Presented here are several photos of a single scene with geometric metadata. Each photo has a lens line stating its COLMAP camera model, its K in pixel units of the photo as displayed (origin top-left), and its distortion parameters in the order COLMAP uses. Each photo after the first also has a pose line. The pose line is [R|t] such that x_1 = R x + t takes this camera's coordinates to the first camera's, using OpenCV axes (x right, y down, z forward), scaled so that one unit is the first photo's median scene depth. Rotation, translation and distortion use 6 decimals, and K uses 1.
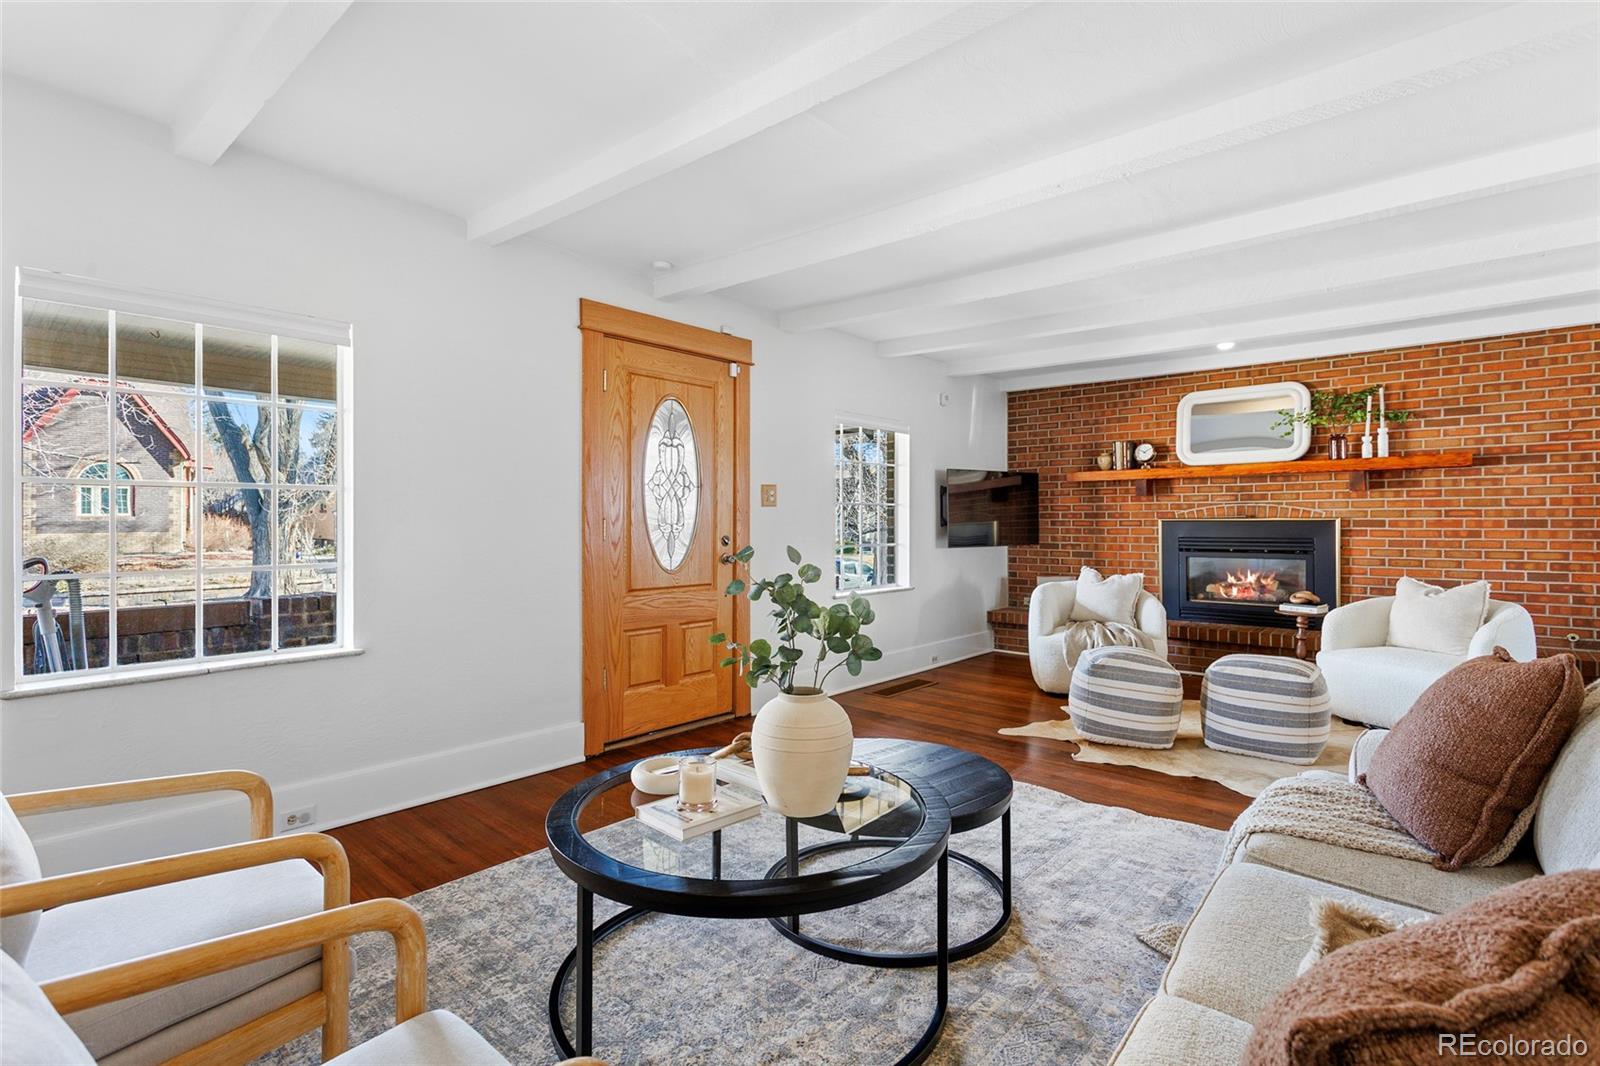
lens RADIAL K [[781.5, 0, 800.4], [0, 781.5, 519.3], [0, 0, 1]] dist [0.001055, 0.000010]
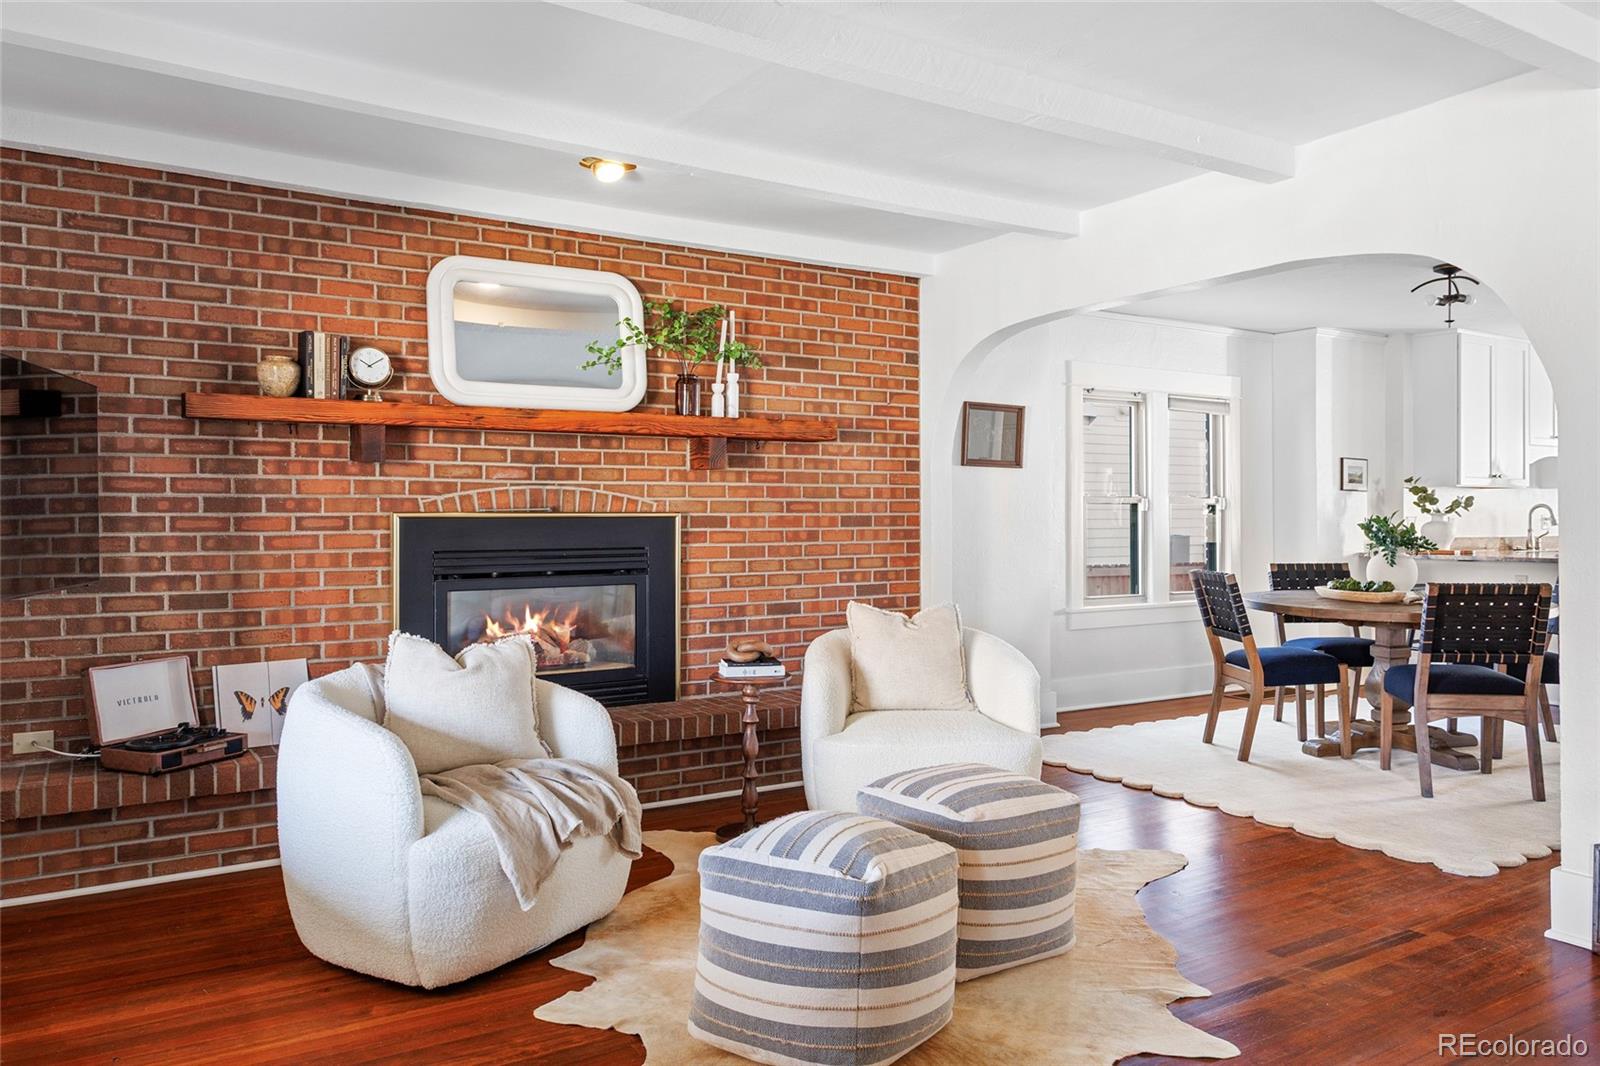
lens RADIAL K [[1144.0, 0, 806.6], [0, 1144.0, 522.0], [0, 0, 1]] dist [0.010080, 0.000647]
pose [[0.296546, -0.001391, 0.955018, -0.125488], [0.000214, 0.999999, 0.001390, 0.003975], [-0.955019, -0.000208, 0.296546, 0.603361]]
